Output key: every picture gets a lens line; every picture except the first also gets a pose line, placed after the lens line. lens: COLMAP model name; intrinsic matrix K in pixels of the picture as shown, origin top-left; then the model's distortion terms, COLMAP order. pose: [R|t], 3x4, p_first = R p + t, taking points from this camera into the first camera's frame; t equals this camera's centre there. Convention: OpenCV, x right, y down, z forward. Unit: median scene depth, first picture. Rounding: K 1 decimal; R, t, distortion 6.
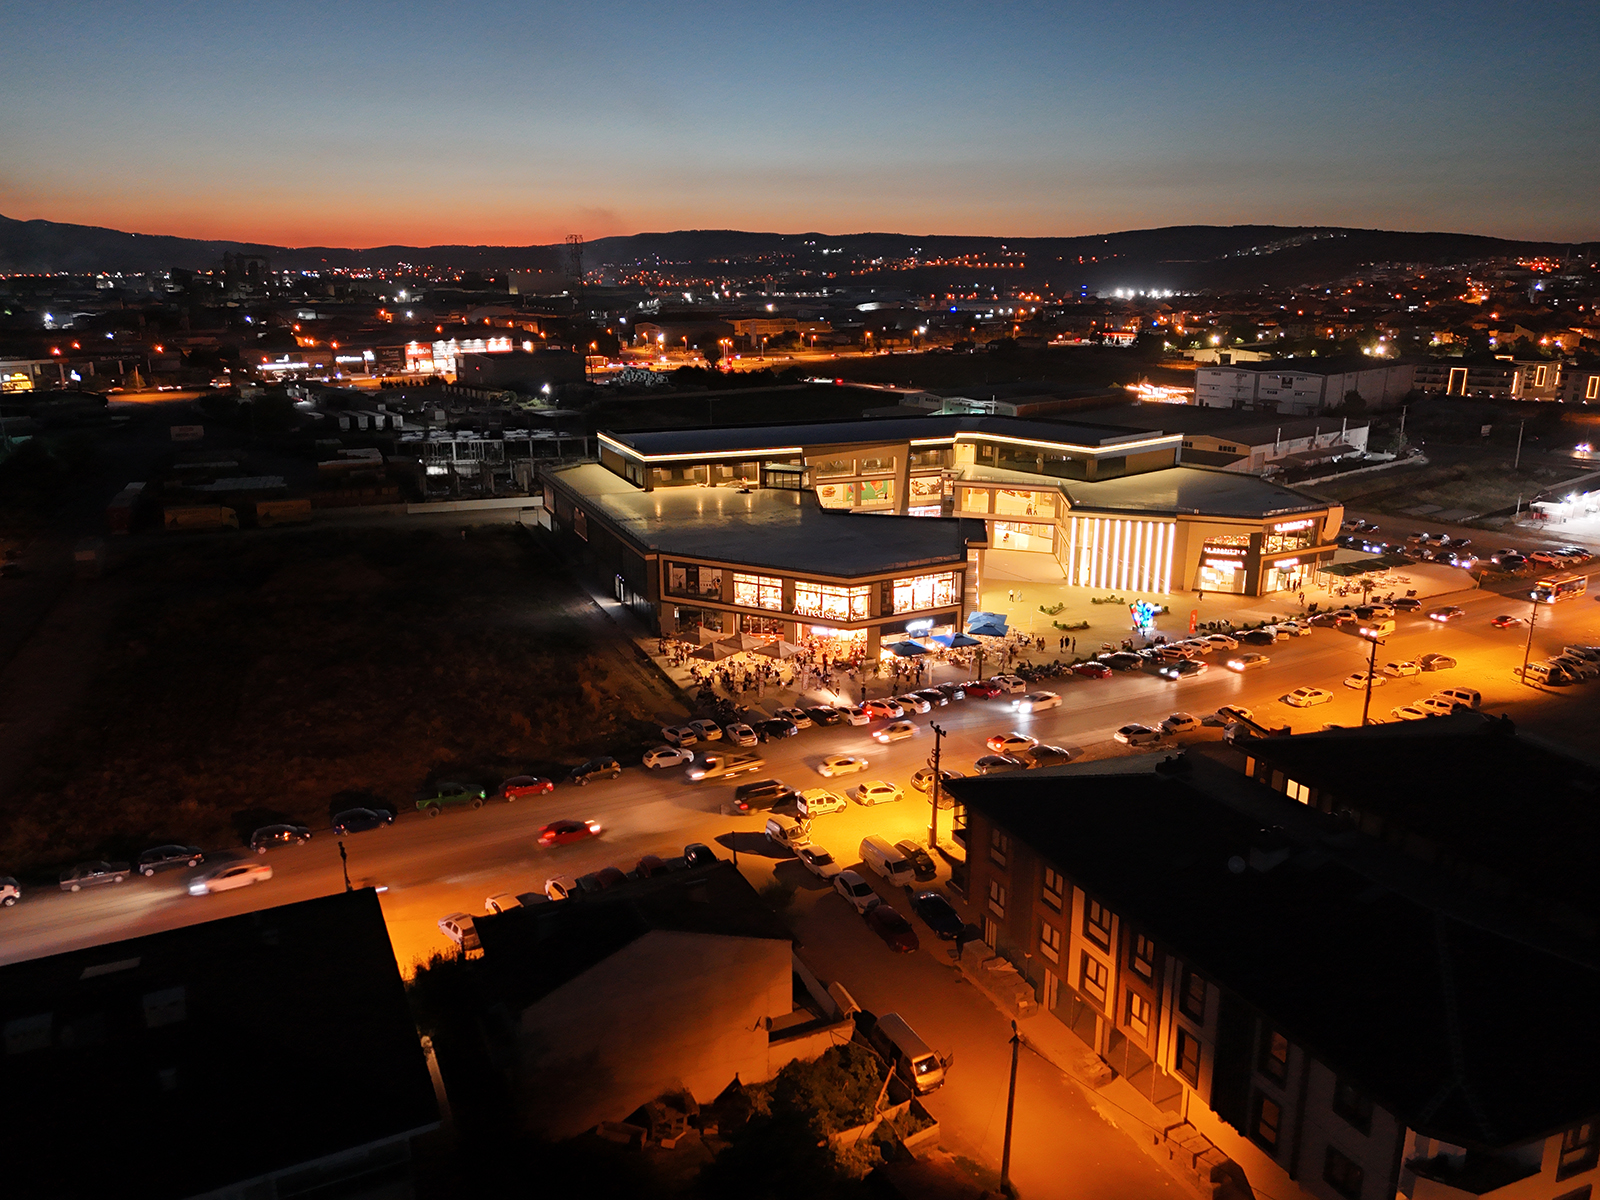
lens RADIAL K [[1163.6, 0, 805.6], [0, 1163.6, 603.7], [0, 0, 1]] dist [0.071977, -0.073256]
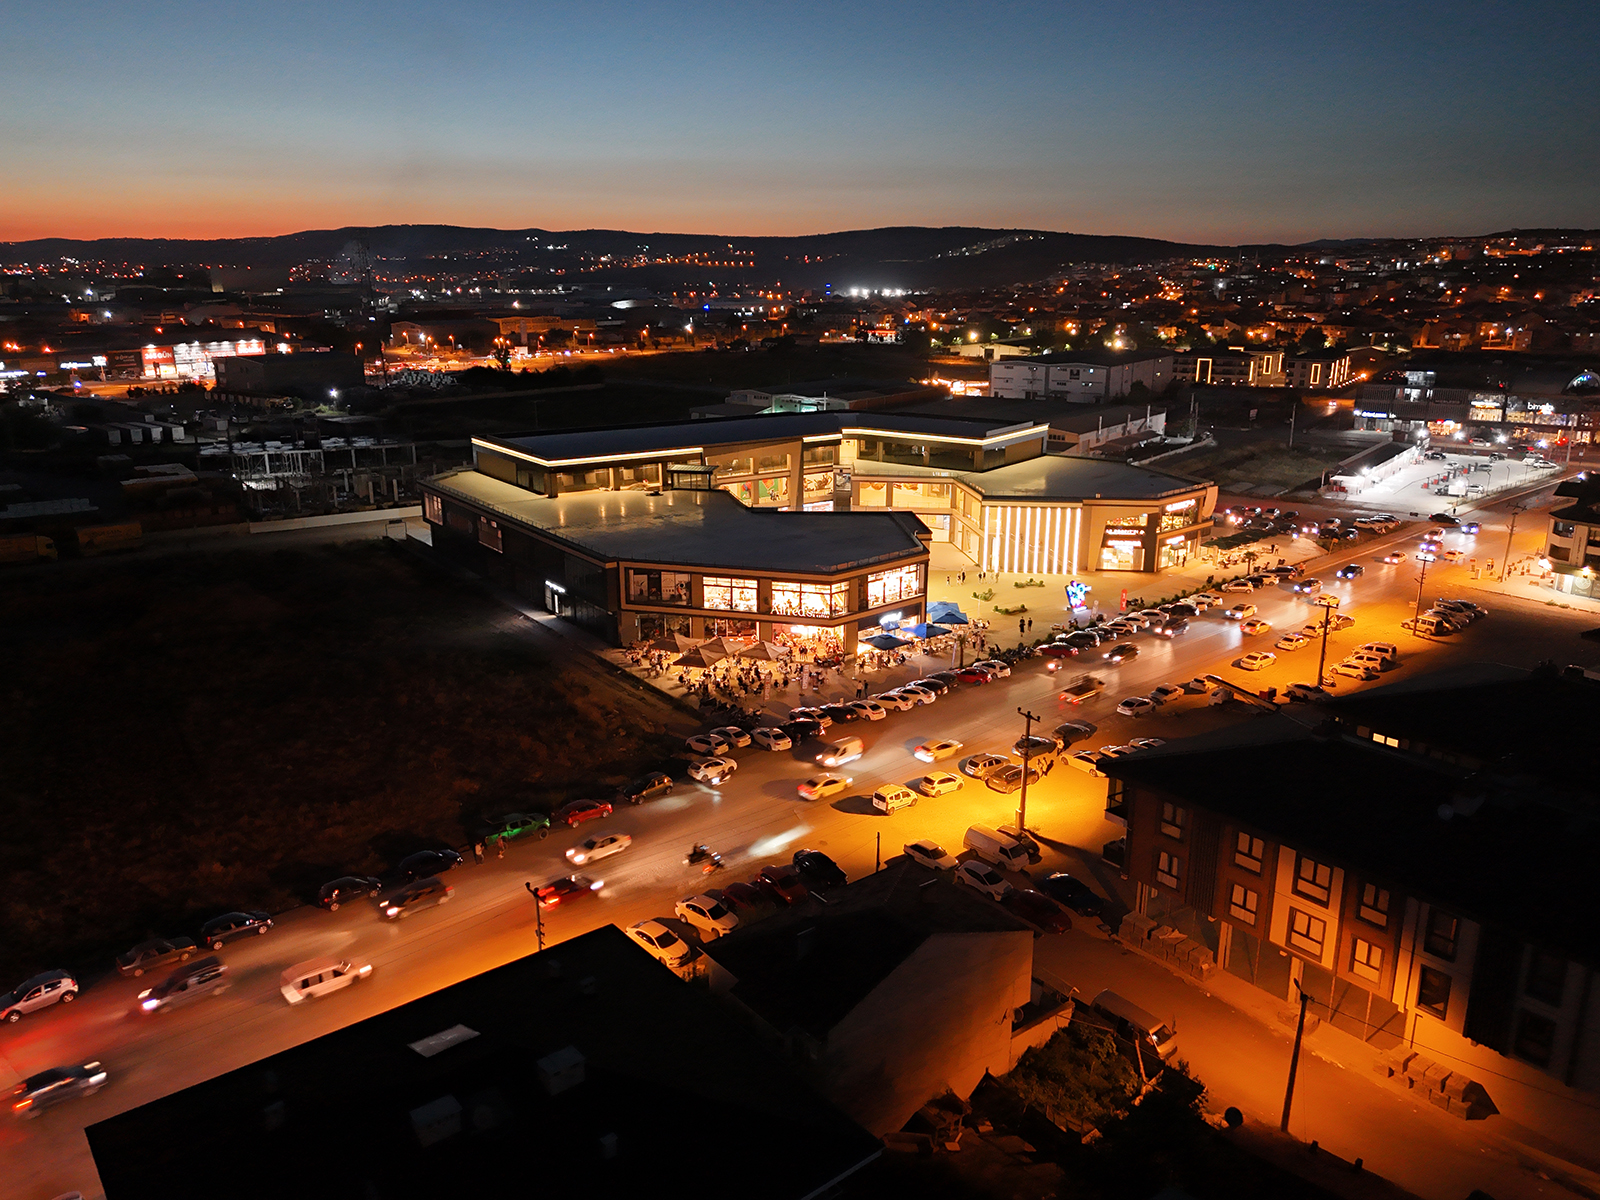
lens RADIAL K [[1163.6, 0, 805.6], [0, 1163.6, 603.7], [0, 0, 1]] dist [0.071977, -0.073256]
pose [[0.975605, -0.060006, 0.211174, -0.136731], [0.059650, 0.998187, 0.008061, -0.004721], [-0.211275, 0.004732, 0.977415, 0.016814]]
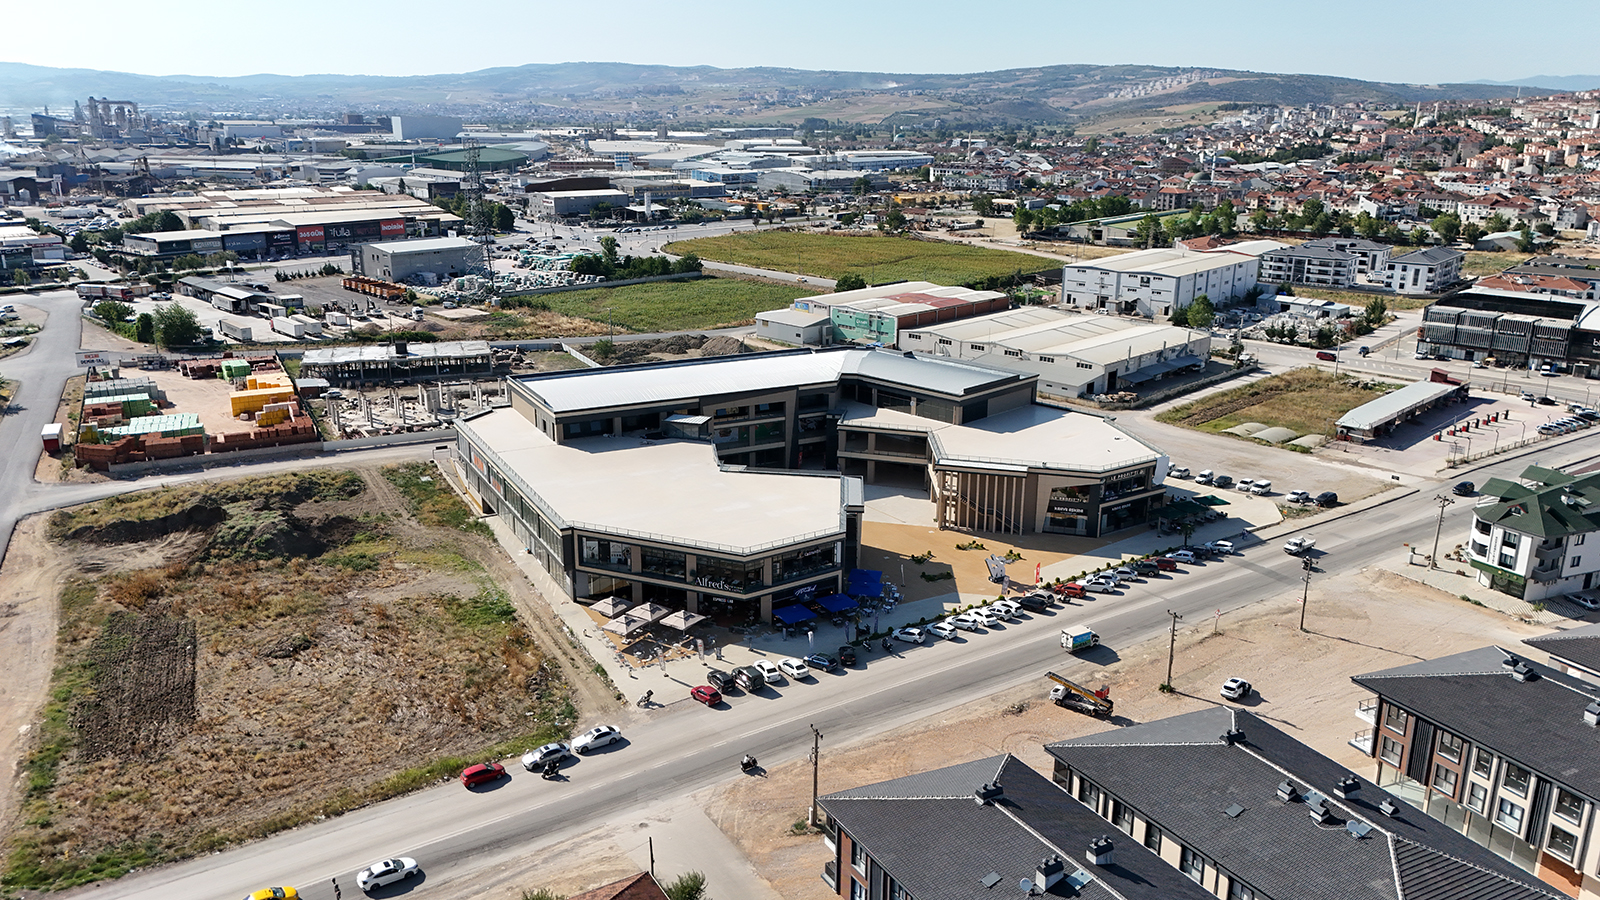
lens RADIAL K [[1167.7, 0, 802.9], [0, 1167.7, 445.5], [0, 0, 1]] dist [0.064283, -0.052336]
pose [[0.996299, -0.018794, 0.083877, 0.001135], [0.018409, 0.999816, 0.005367, -0.095036], [-0.083963, -0.003803, 0.996462, -0.108397]]
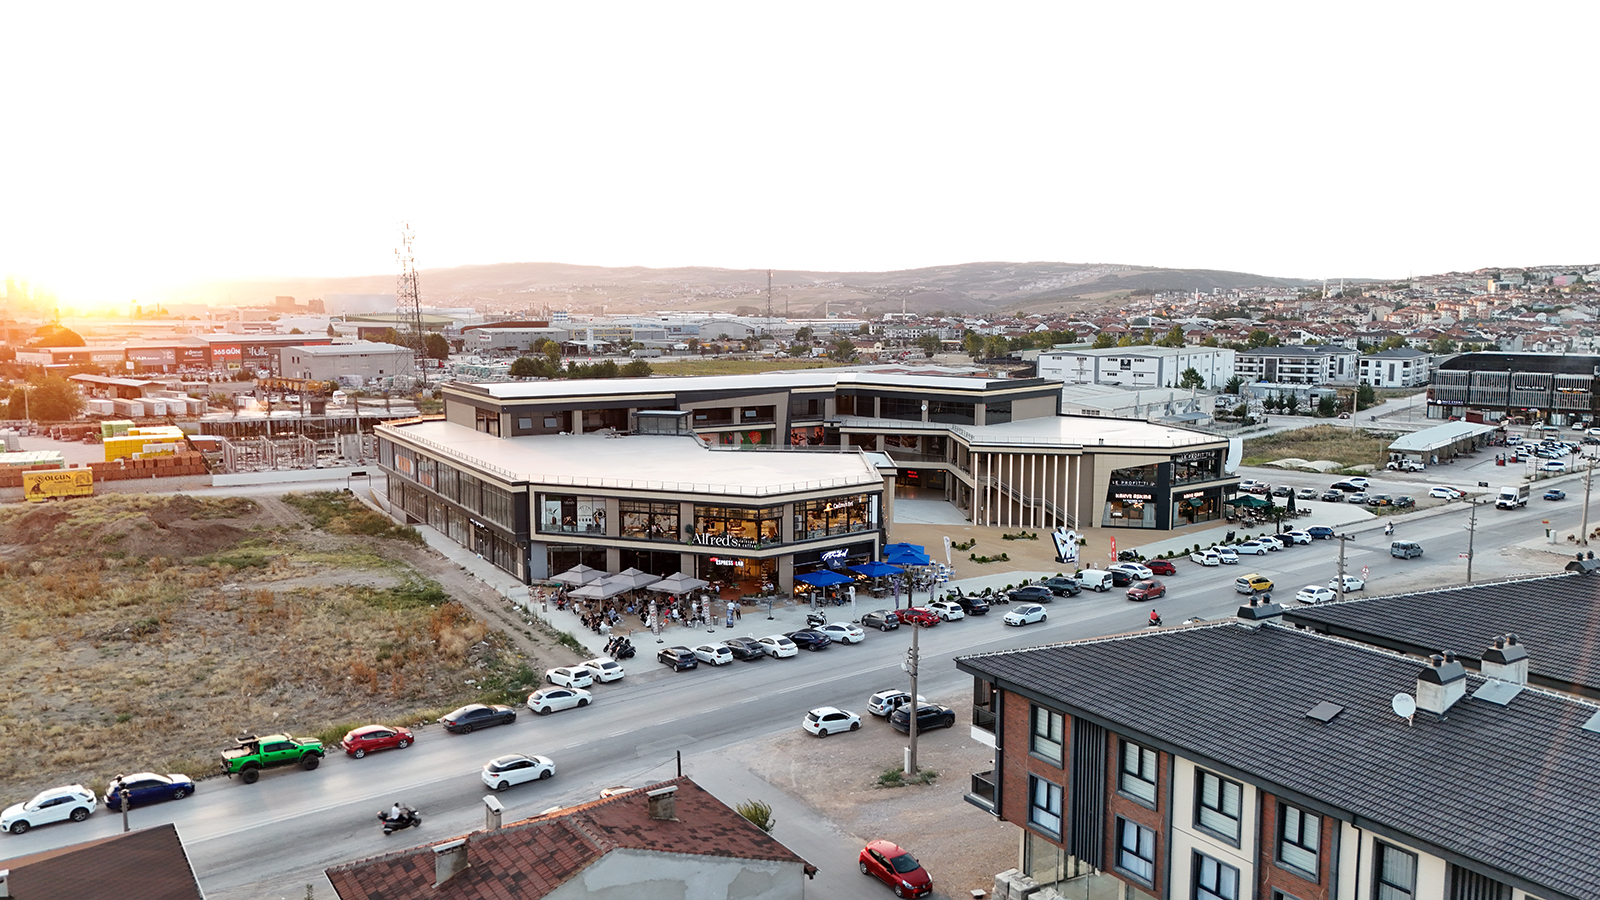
lens RADIAL K [[1167.7, 0, 802.9], [0, 1167.7, 445.5], [0, 0, 1]] dist [0.064283, -0.052336]
pose [[0.989501, -0.016962, 0.143525, -0.037327], [0.038626, 0.988001, -0.149537, 0.049571], [-0.139267, 0.153511, 0.978284, 0.091435]]
